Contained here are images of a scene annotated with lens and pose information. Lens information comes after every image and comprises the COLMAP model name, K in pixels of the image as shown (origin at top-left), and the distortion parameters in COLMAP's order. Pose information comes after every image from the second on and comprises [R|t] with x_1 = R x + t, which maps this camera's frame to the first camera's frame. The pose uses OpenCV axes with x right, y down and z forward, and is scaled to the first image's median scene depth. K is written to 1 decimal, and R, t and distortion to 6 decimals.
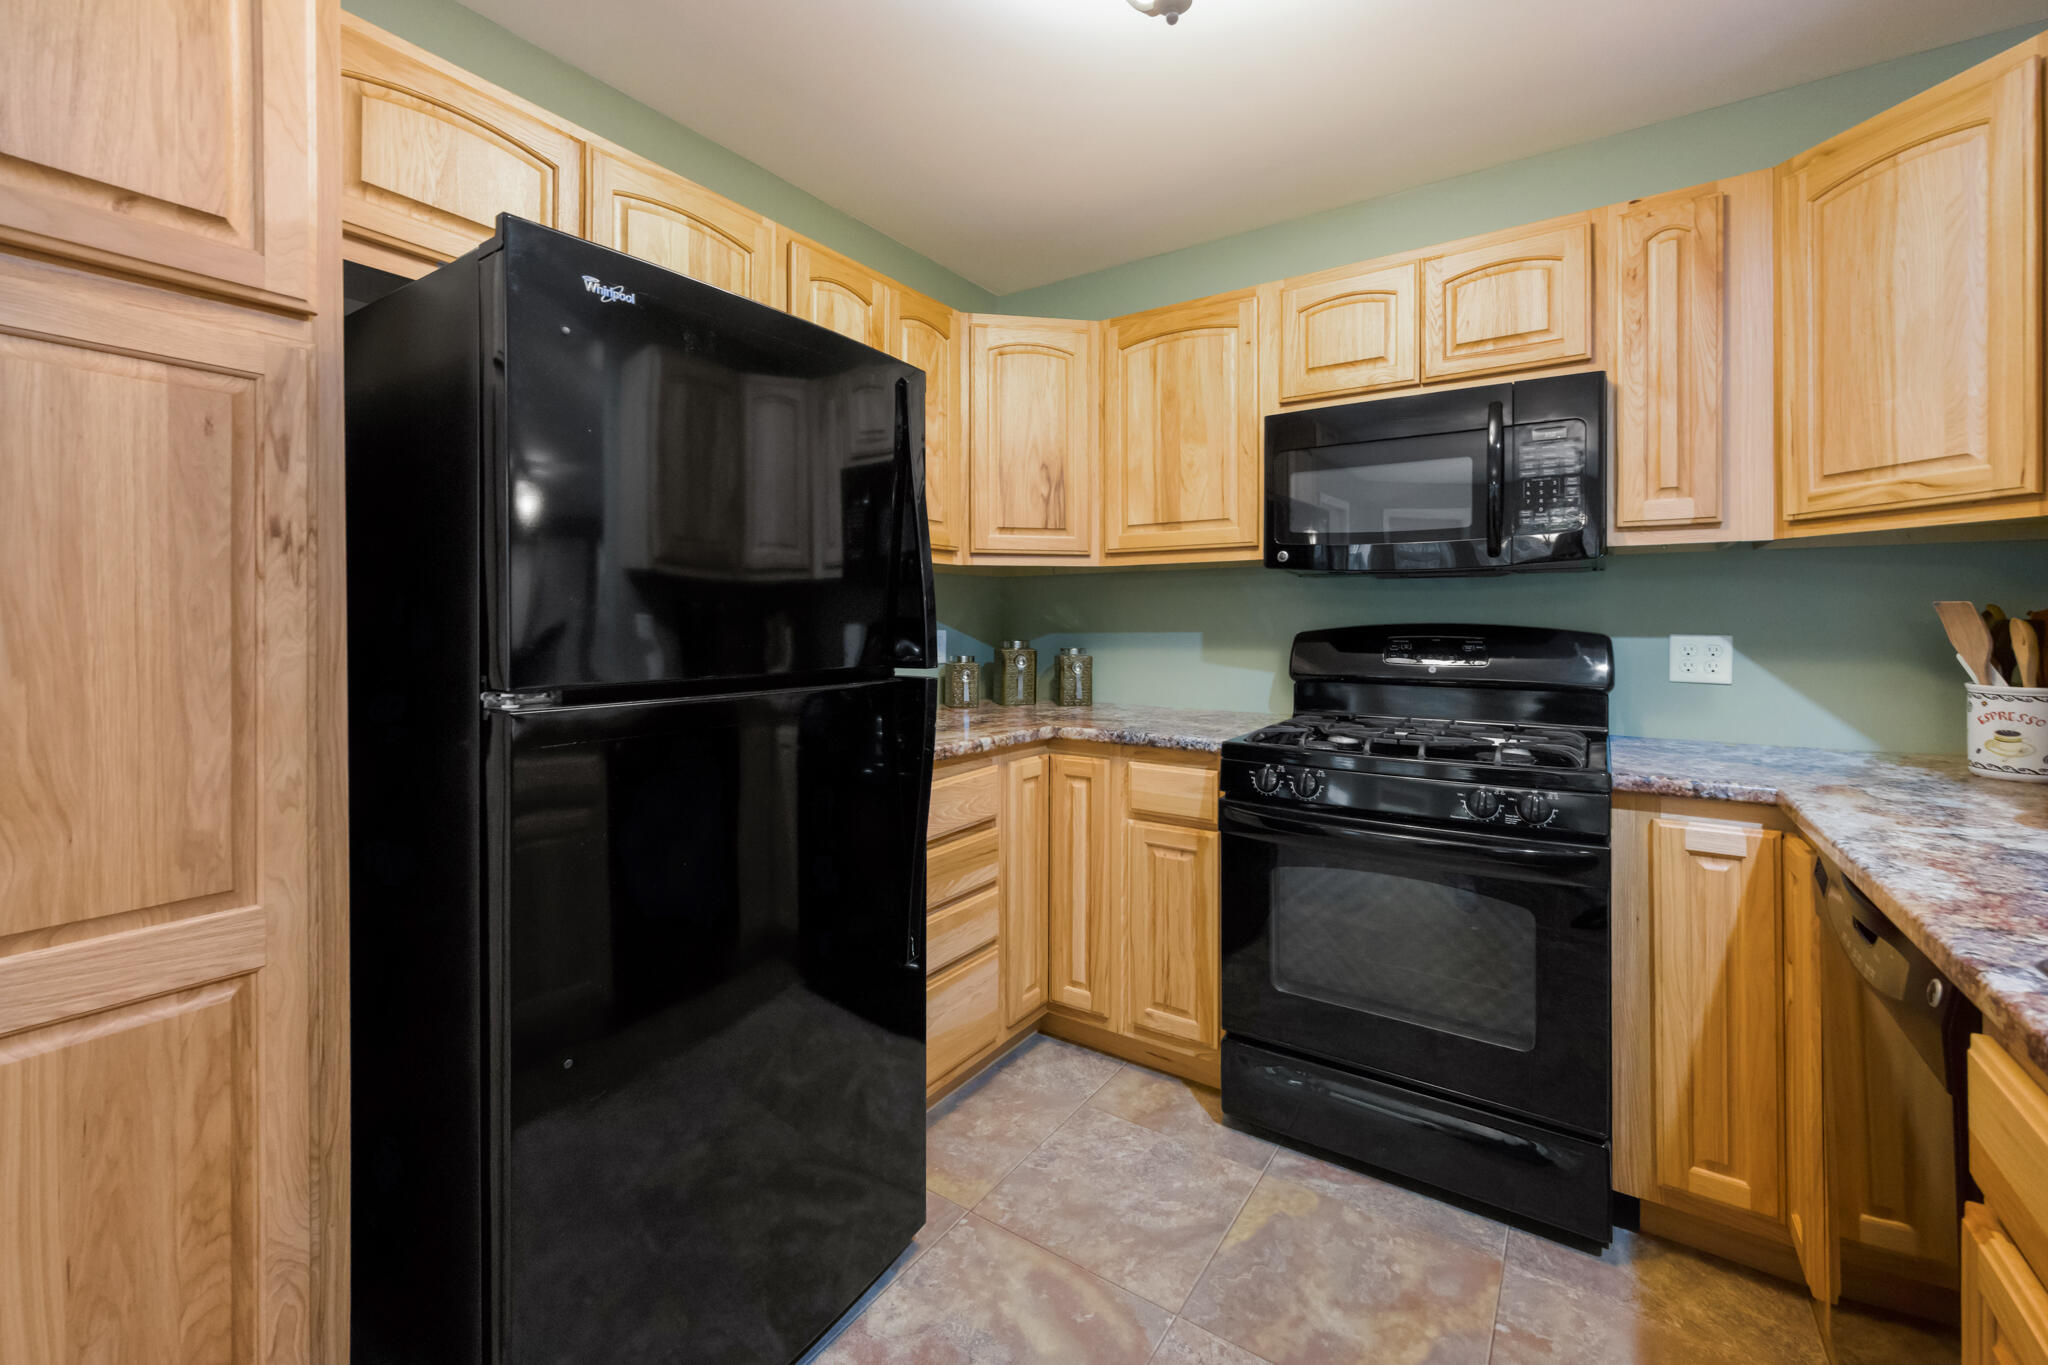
lens RADIAL K [[830.1, 0, 1022.2], [0, 830.1, 623.3], [0, 0, 1]] dist [-0.006834, 0.001149]
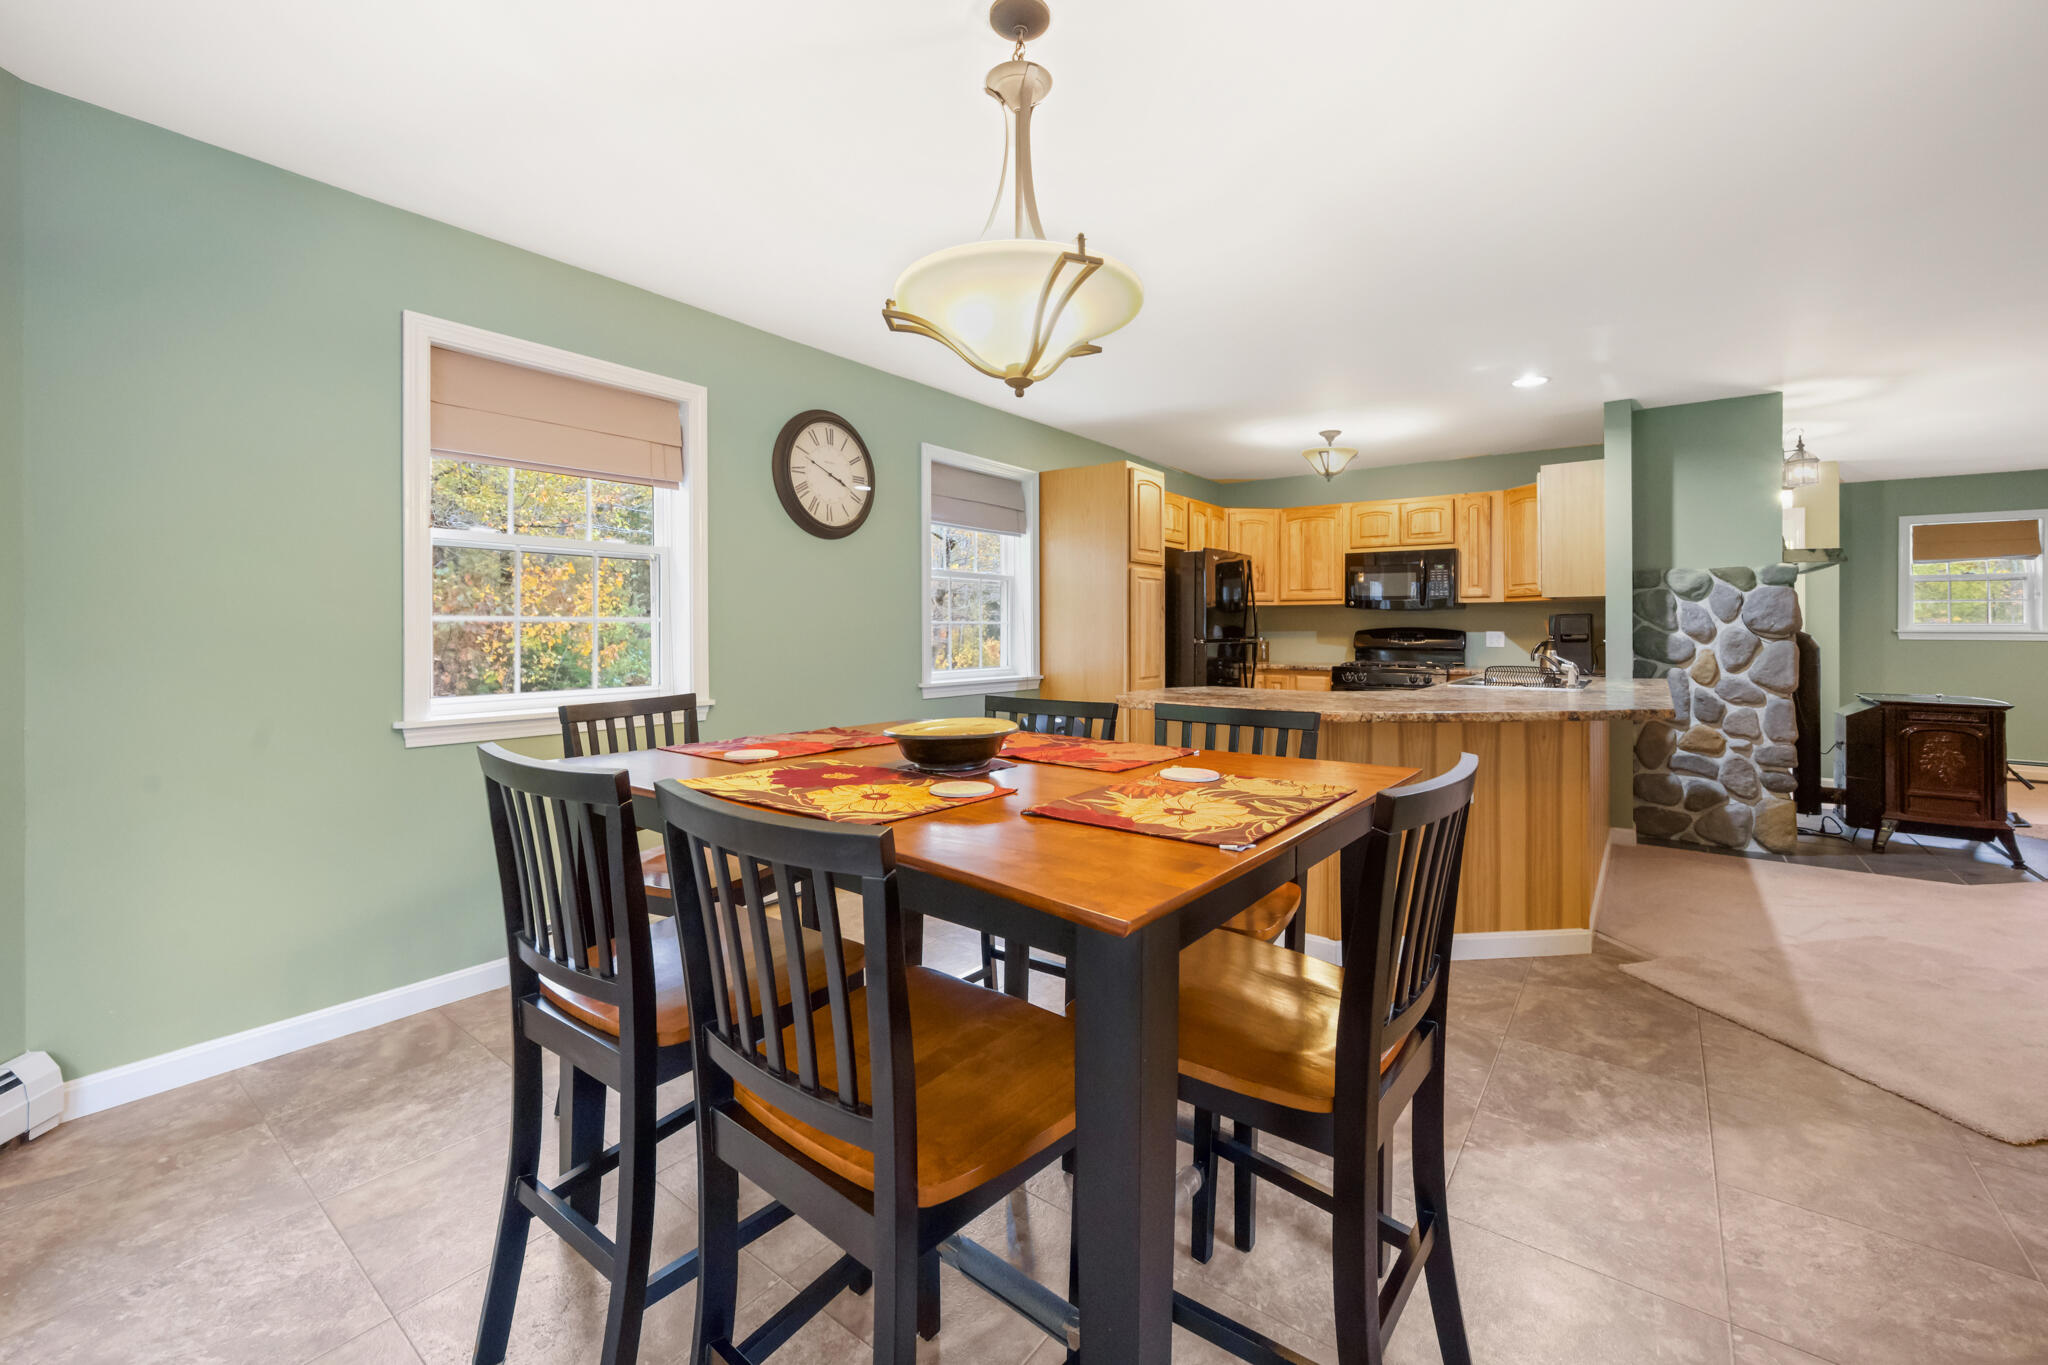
lens RADIAL K [[830.1, 0, 1019.4], [0, 830.1, 630.6], [0, 0, 1]] dist [-0.006834, 0.001149]
pose [[0.998610, 0.001276, -0.052695, -0.765639], [-0.001278, 0.999999, -0.000001, 0.014800], [0.052695, 0.000069, 0.998611, -2.157091]]
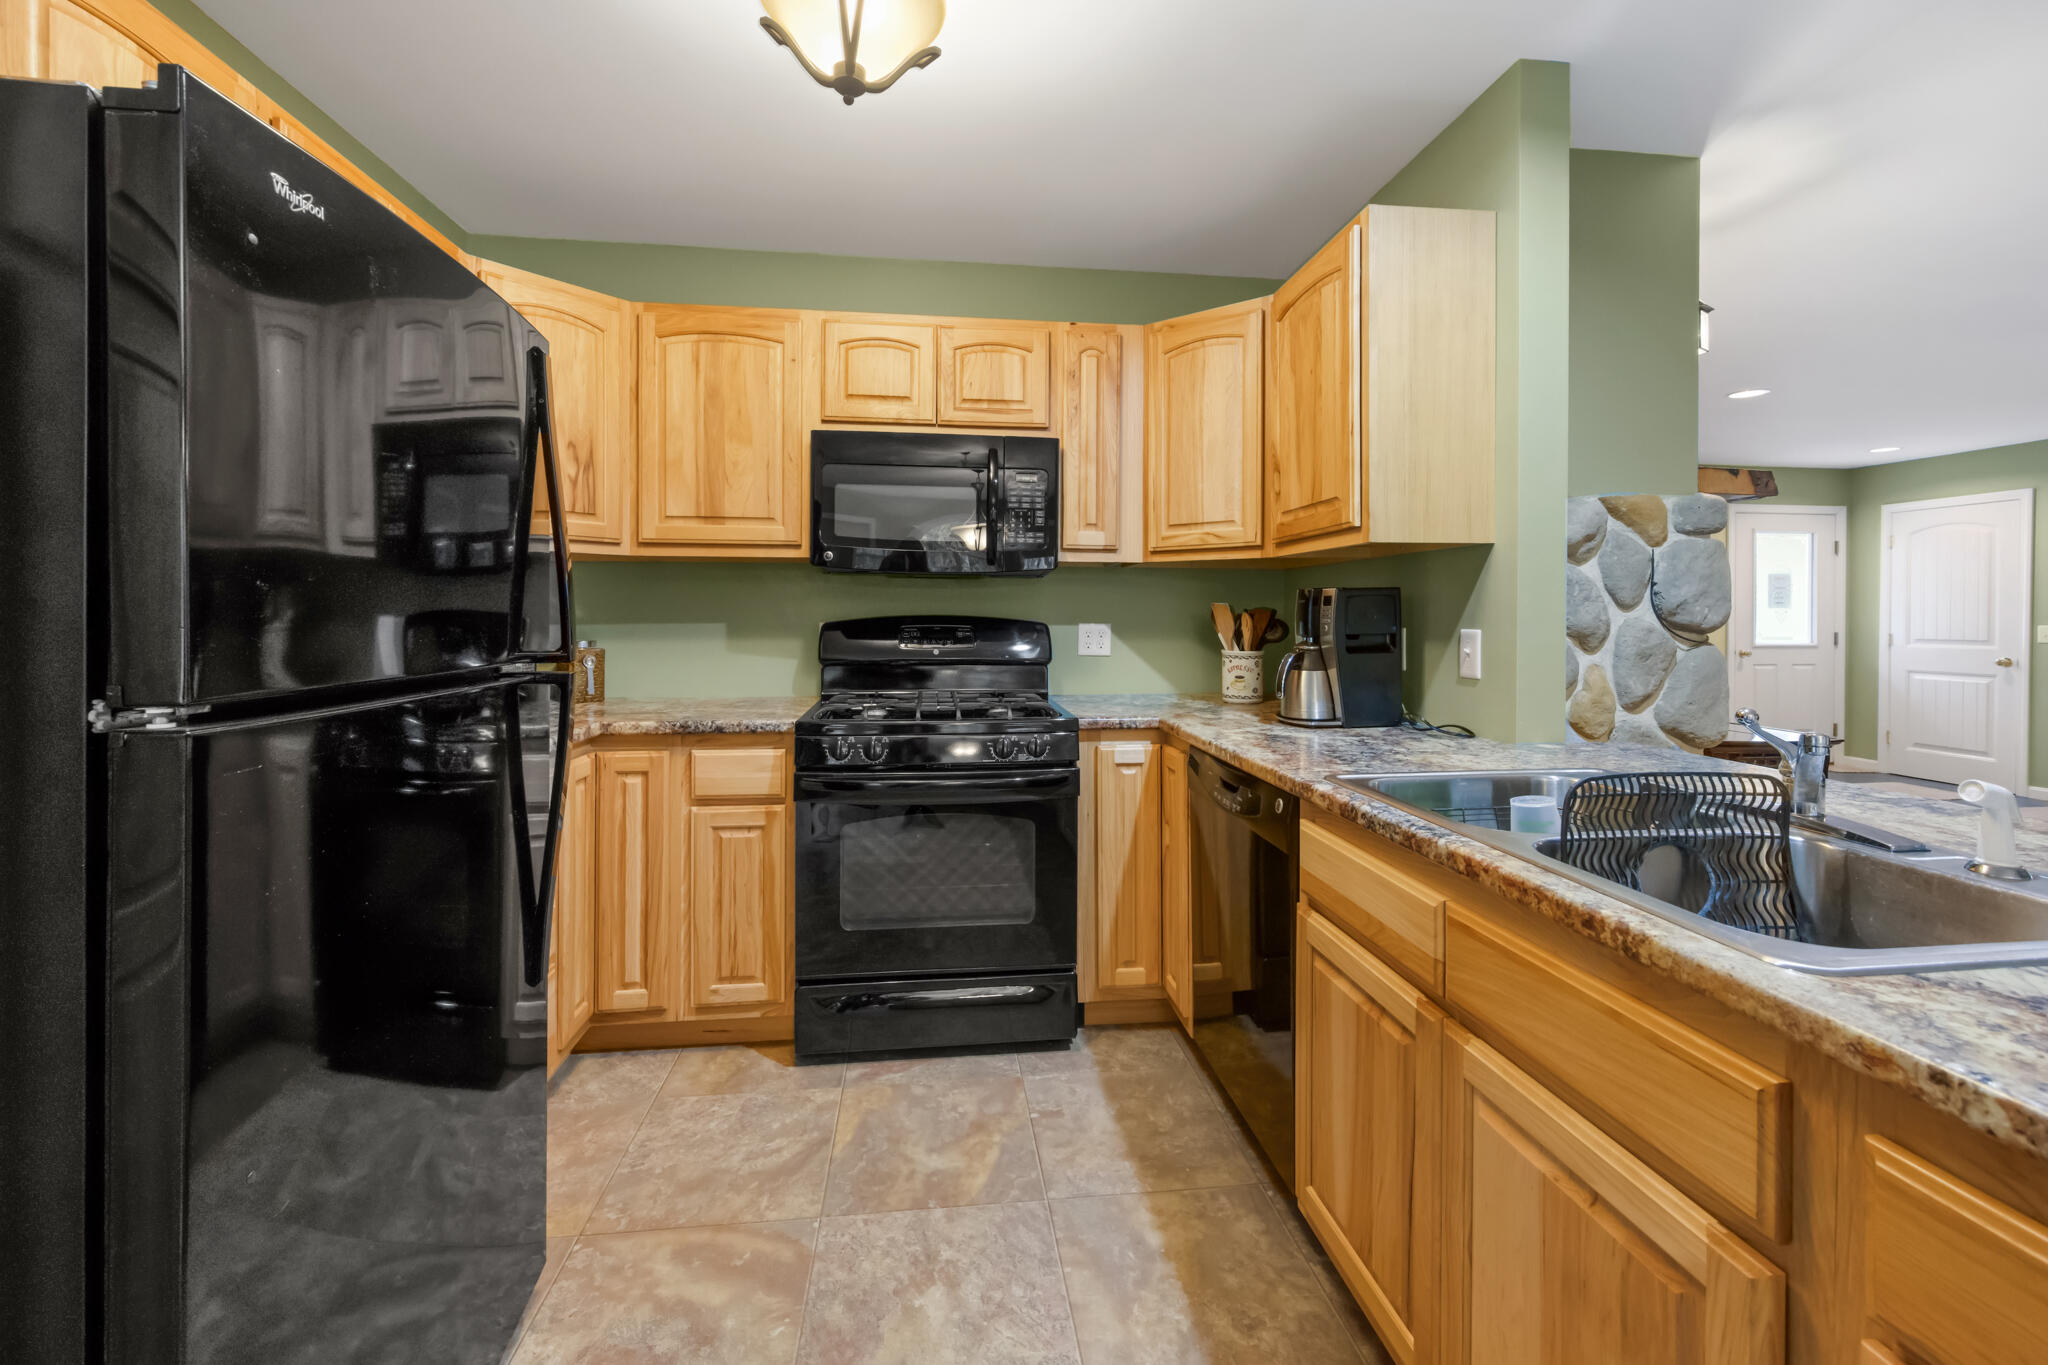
lens RADIAL K [[830.1, 0, 1012.9], [0, 830.1, 619.9], [0, 0, 1]] dist [-0.006834, 0.001149]
pose [[0.755817, -0.001959, 0.654780, -0.274734], [-0.003020, 0.999974, 0.006477, -0.001182], [-0.654776, -0.006873, 0.755792, -0.029554]]
